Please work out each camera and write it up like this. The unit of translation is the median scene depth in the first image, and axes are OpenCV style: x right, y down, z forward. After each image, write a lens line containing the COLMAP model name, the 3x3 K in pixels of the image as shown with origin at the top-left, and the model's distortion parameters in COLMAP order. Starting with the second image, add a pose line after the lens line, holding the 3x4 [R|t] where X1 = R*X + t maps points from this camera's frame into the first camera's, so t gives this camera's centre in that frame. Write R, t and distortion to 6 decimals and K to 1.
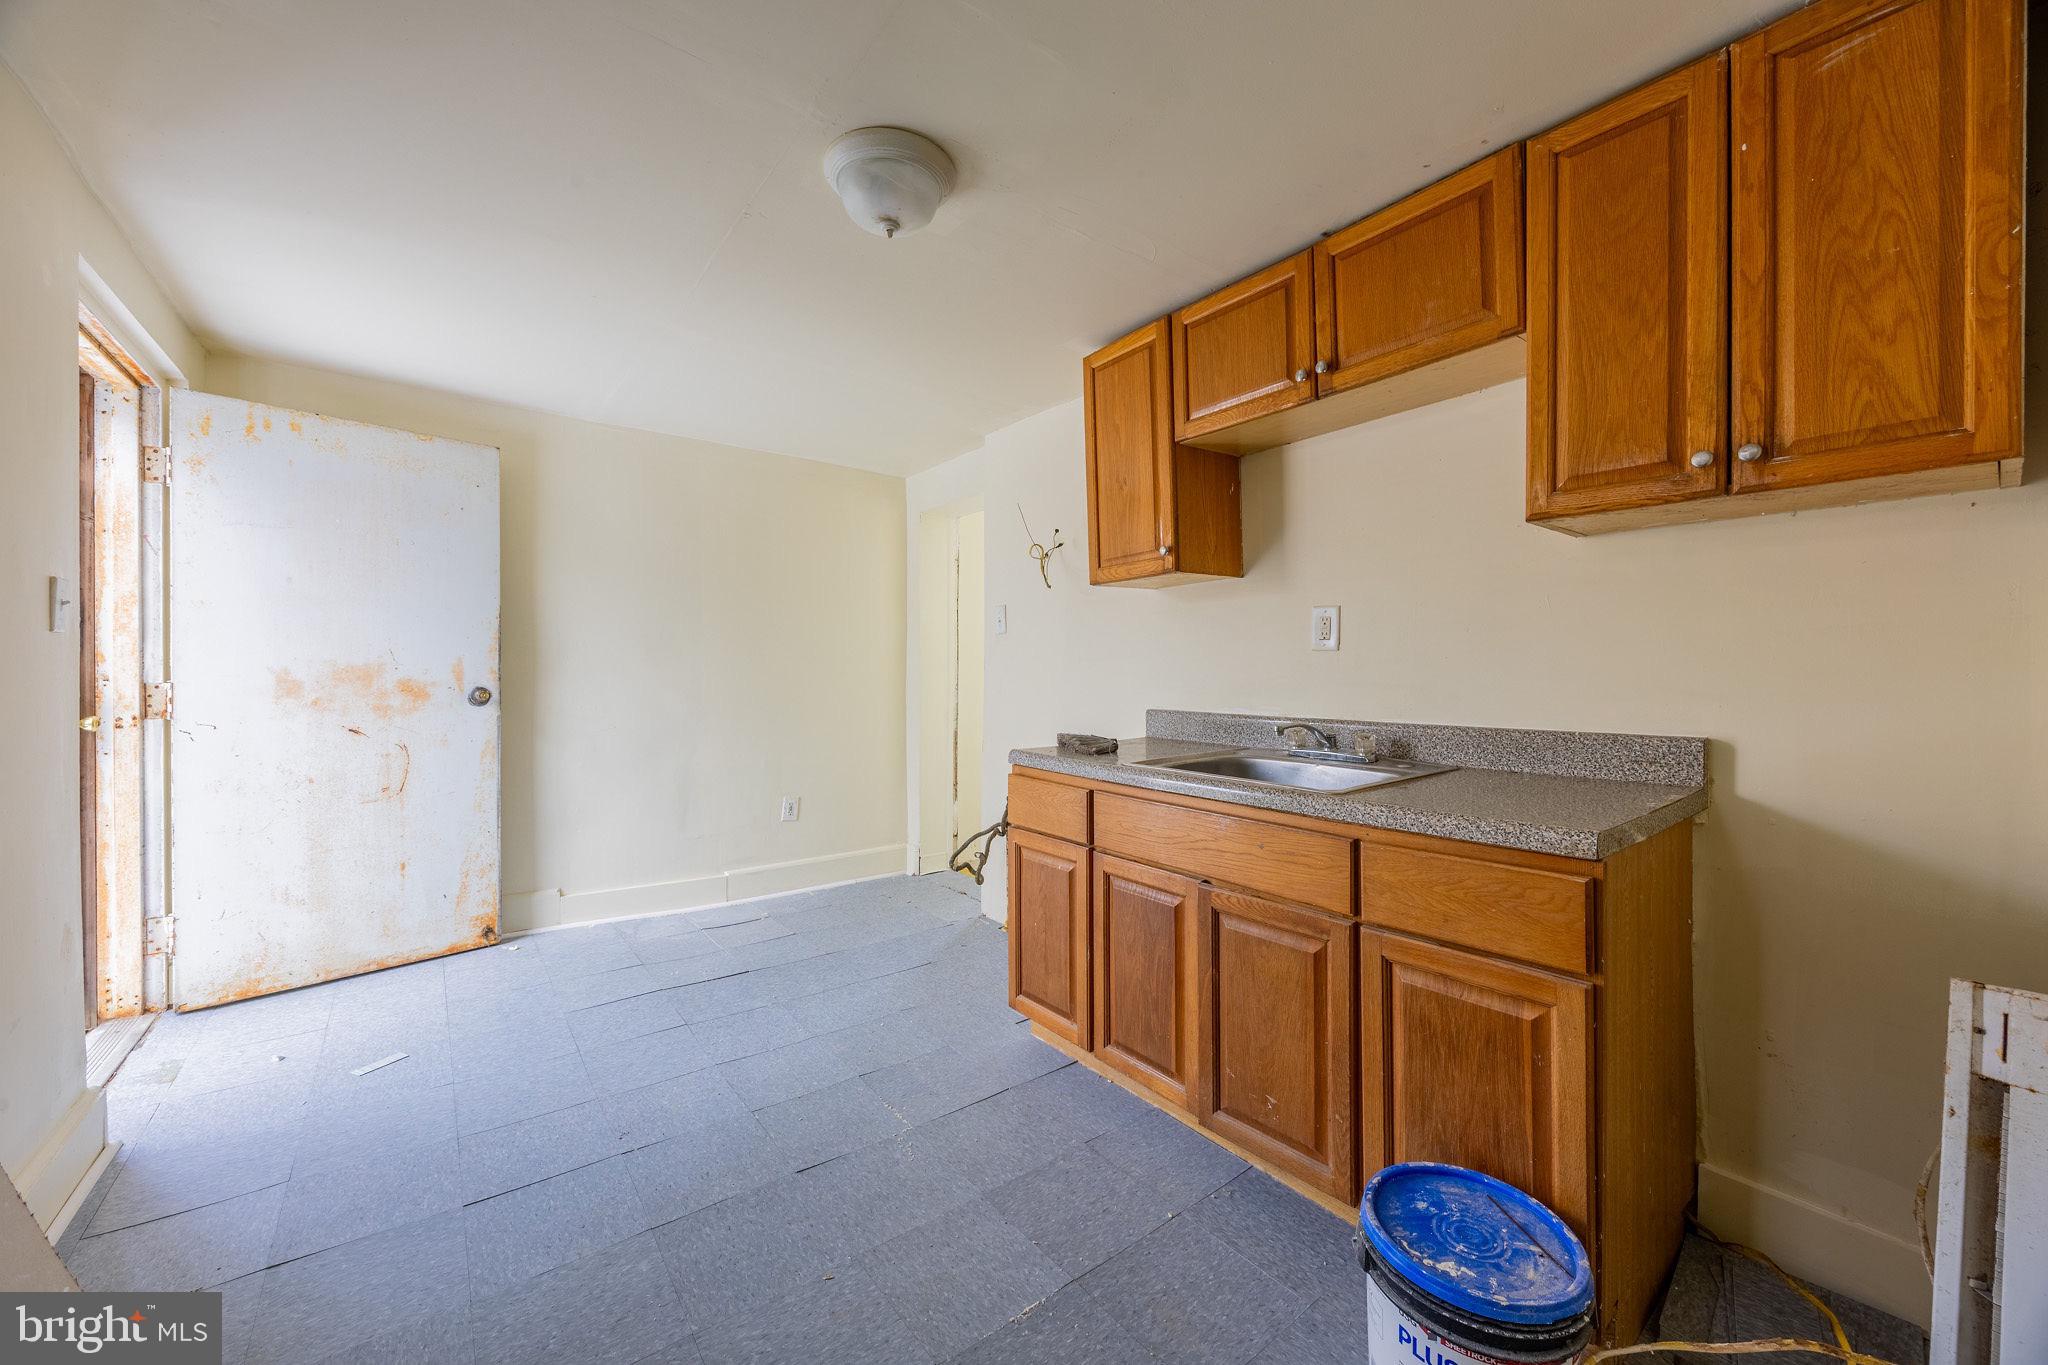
lens RADIAL K [[773.4, 0, 1023.2], [0, 773.4, 675.9], [0, 0, 1]] dist [-0.006644, -0.000096]
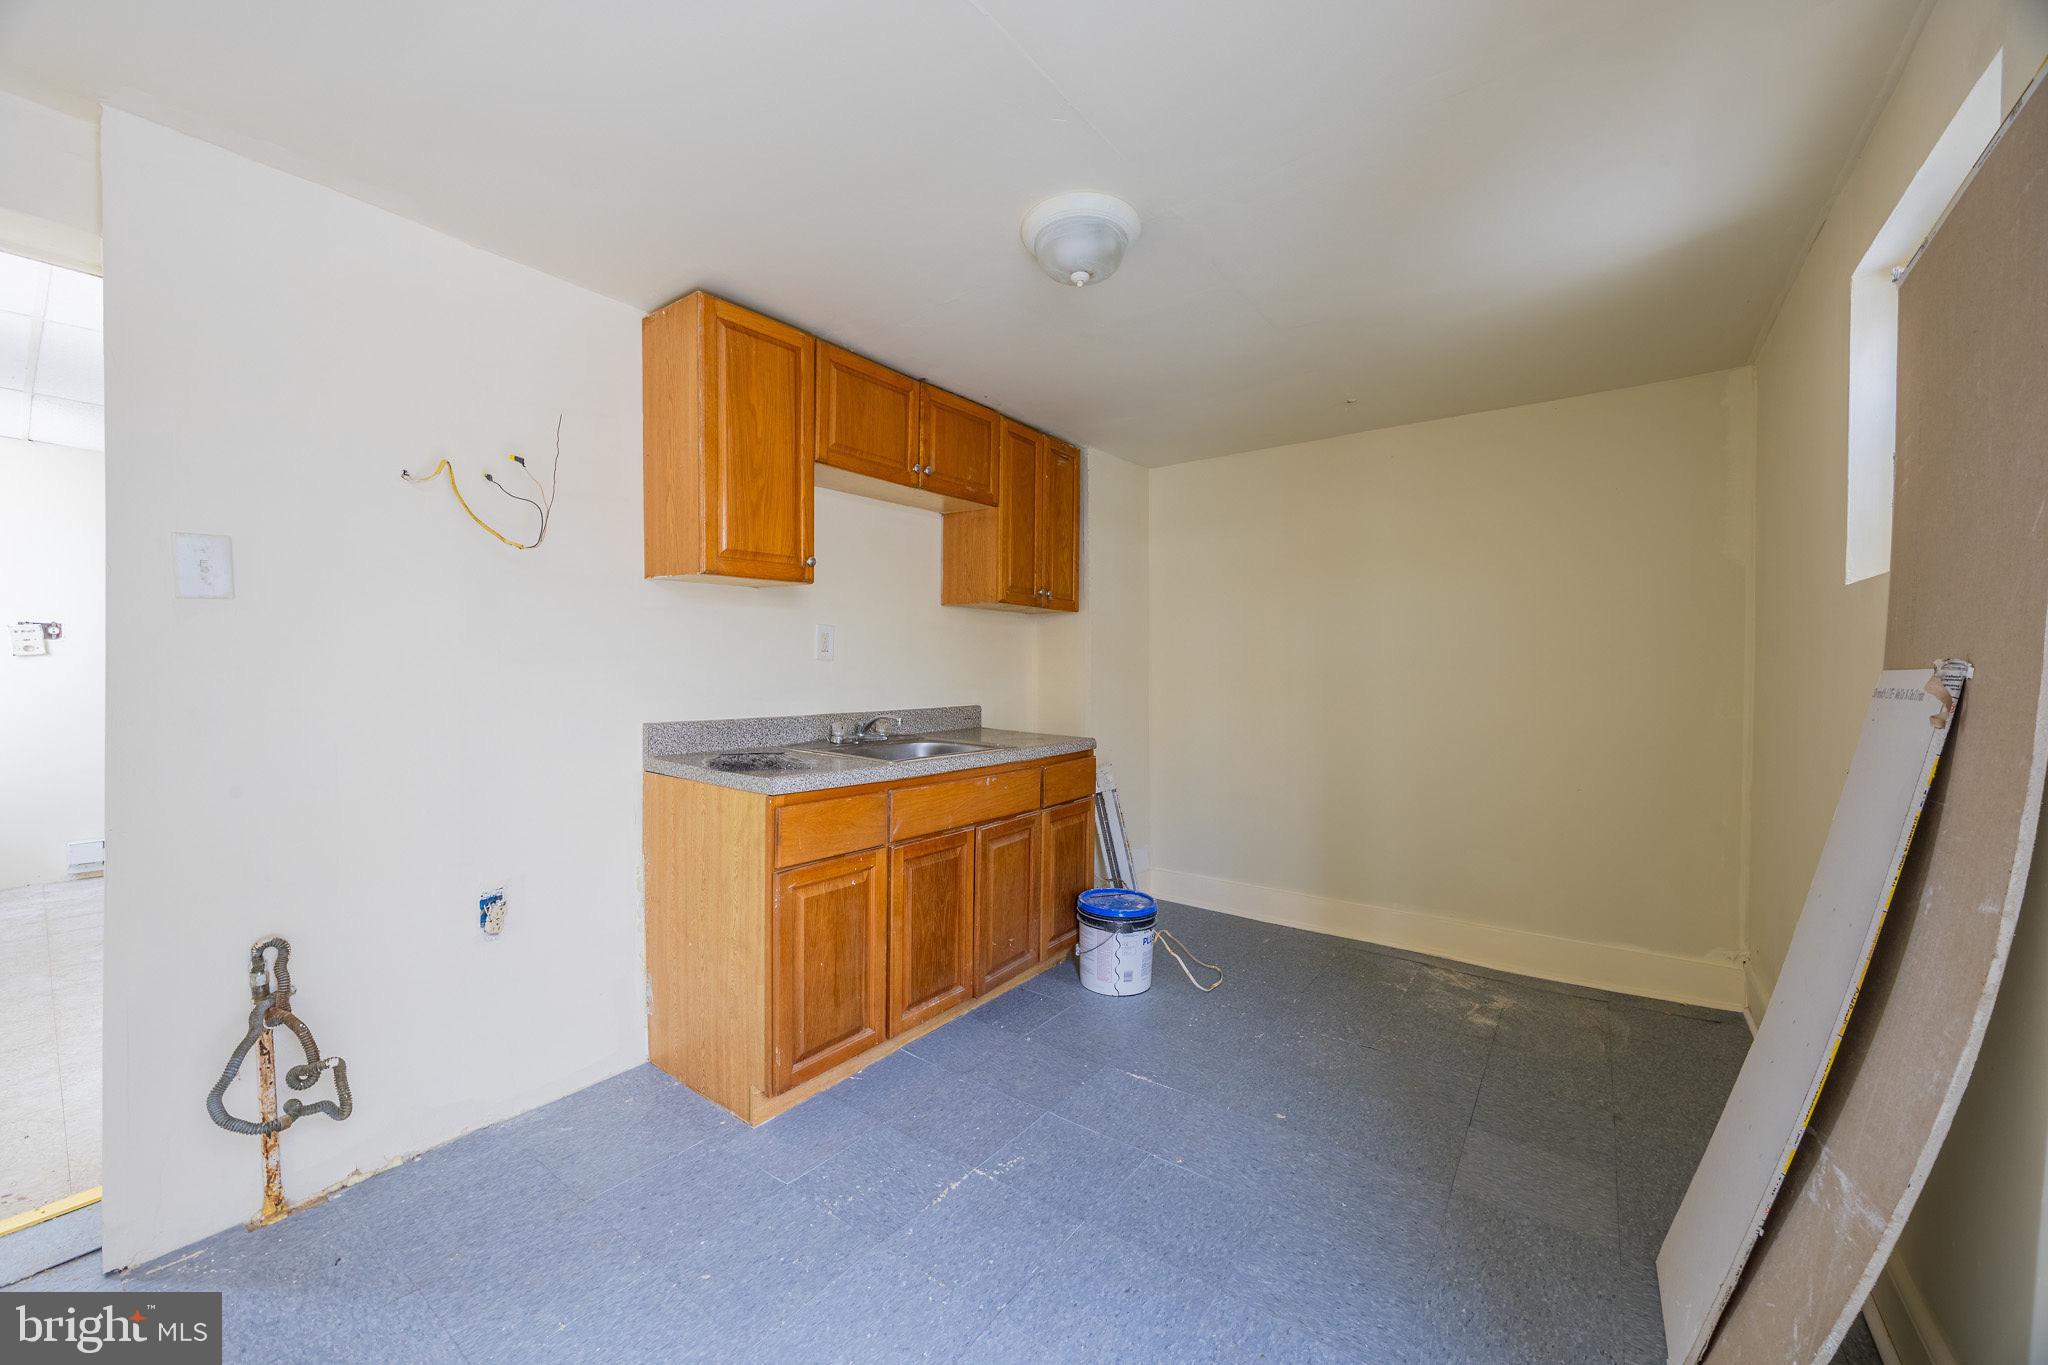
lens RADIAL K [[773.4, 0, 1022.1], [0, 773.4, 676.7], [0, 0, 1]] dist [-0.006644, -0.000096]
pose [[-0.275989, -0.005755, 0.961143, -1.164658], [0.004952, 0.999960, 0.007409, -0.016545], [-0.961148, 0.006805, -0.275950, 1.329687]]
